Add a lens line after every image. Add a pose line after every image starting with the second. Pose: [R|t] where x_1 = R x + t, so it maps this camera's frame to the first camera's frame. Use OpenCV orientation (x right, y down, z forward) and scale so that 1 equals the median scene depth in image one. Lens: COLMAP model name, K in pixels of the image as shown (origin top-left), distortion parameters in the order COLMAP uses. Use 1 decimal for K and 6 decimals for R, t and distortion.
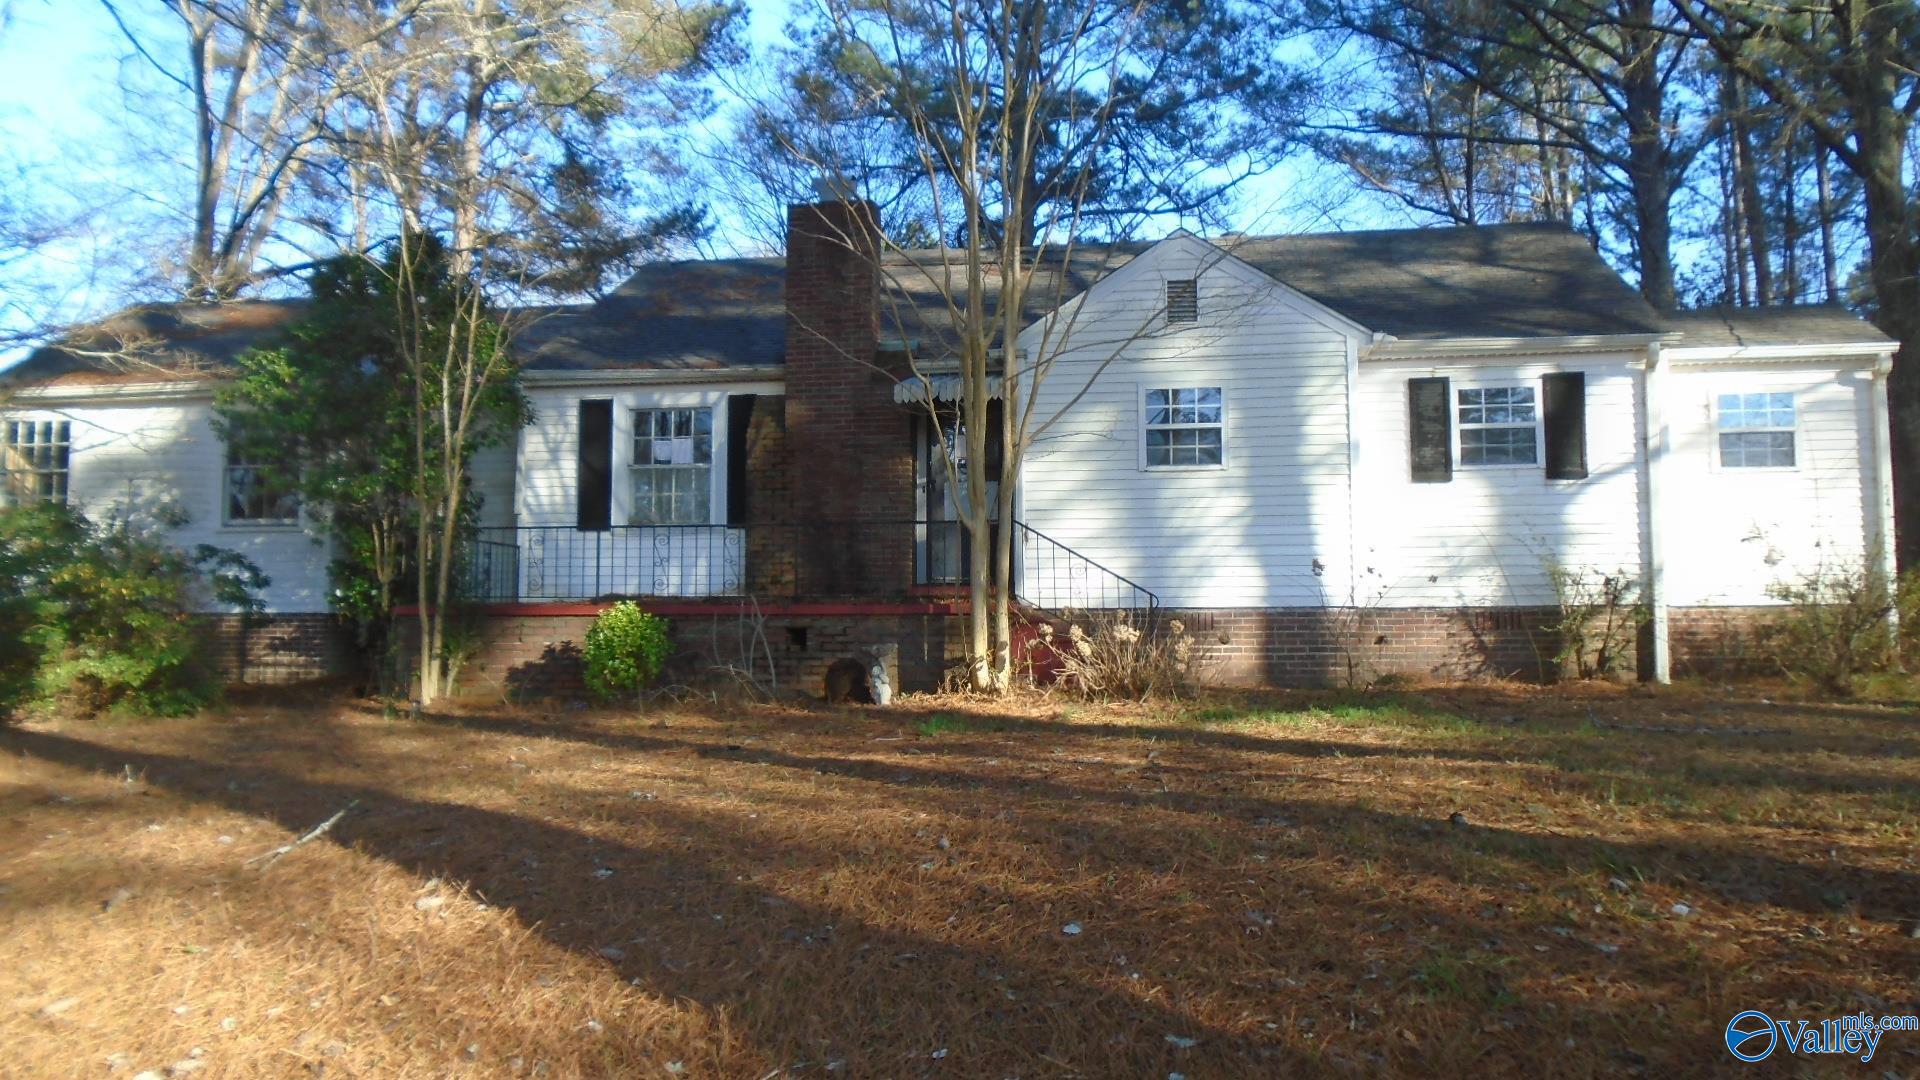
lens RADIAL K [[1509.1, 0, 947.4], [0, 1509.1, 540.4], [0, 0, 1]] dist [-0.005689, 0.002411]
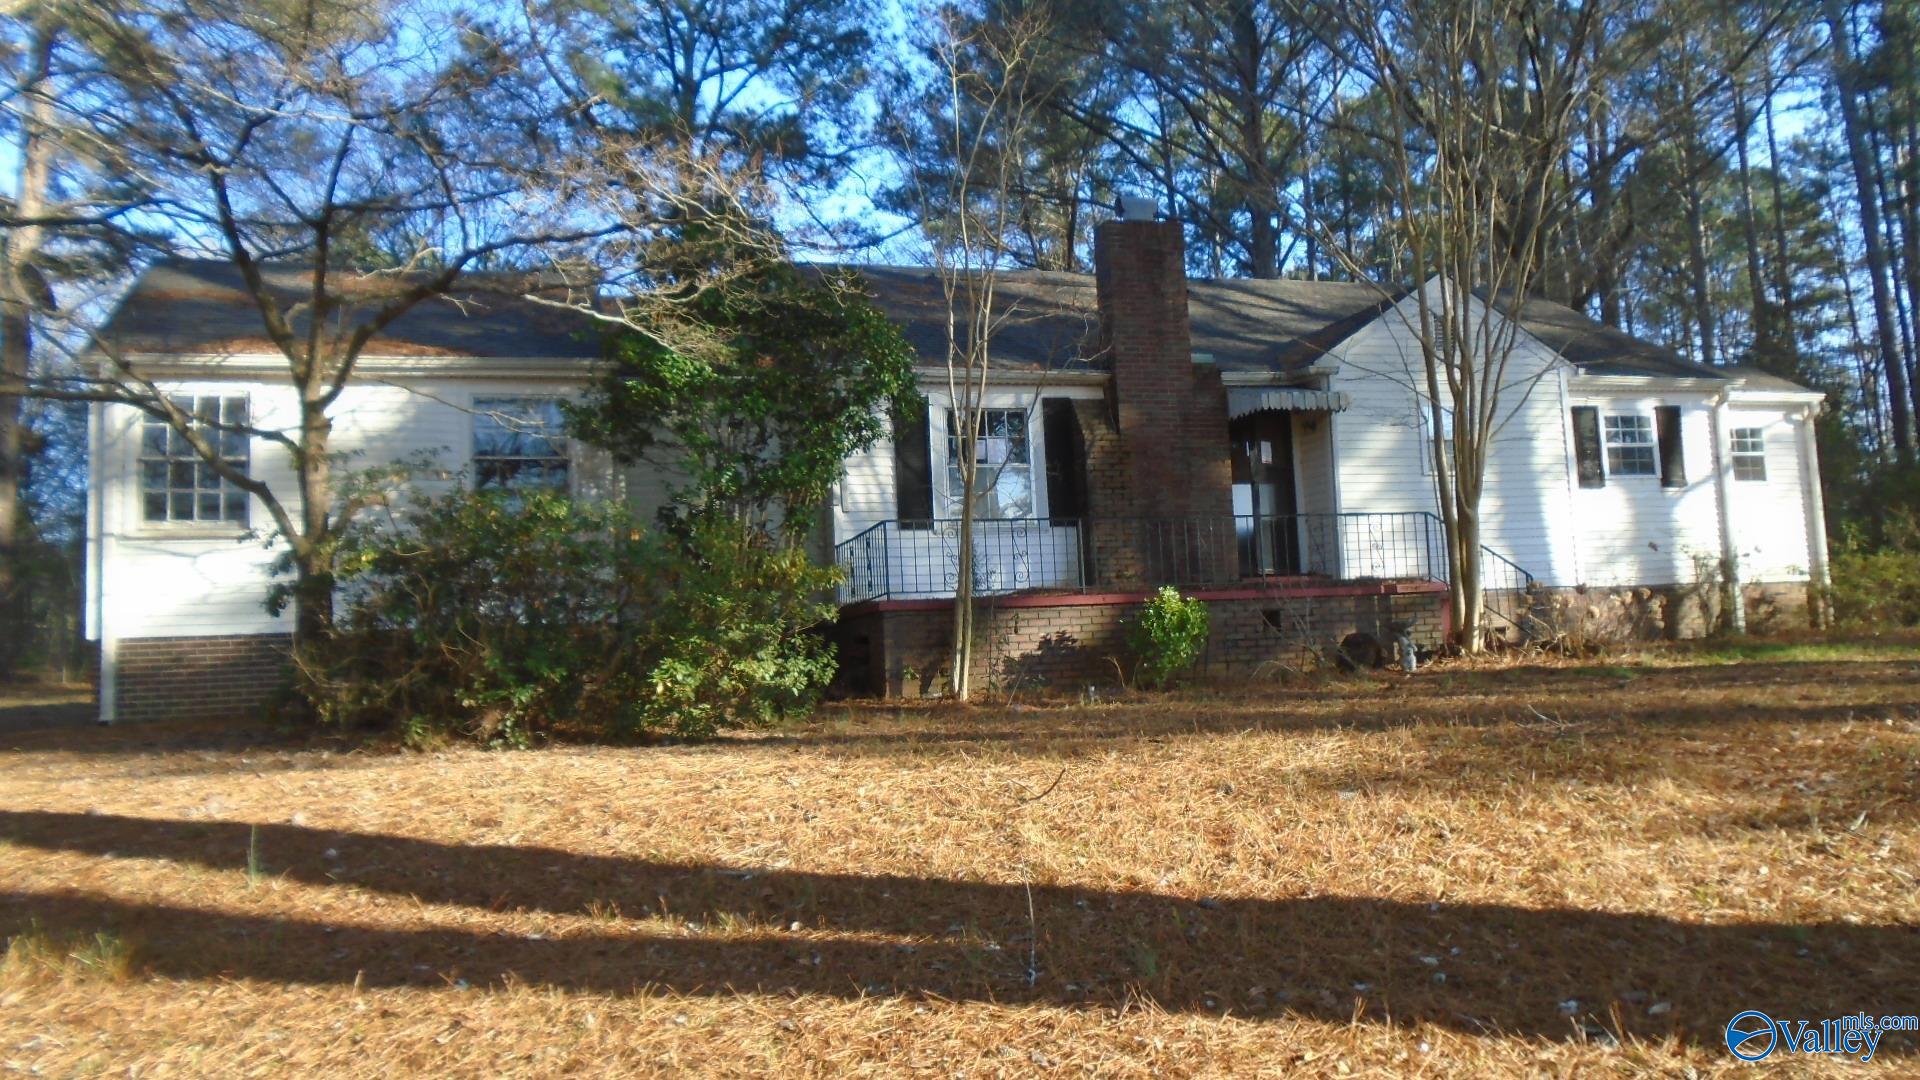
lens RADIAL K [[1509.1, 0, 947.4], [0, 1509.1, 540.4], [0, 0, 1]] dist [-0.005689, 0.002411]
pose [[0.889091, -0.001459, 0.457728, -0.734746], [0.015046, 0.999548, -0.026039, 0.029333], [-0.457483, 0.030038, 0.888711, 0.128075]]
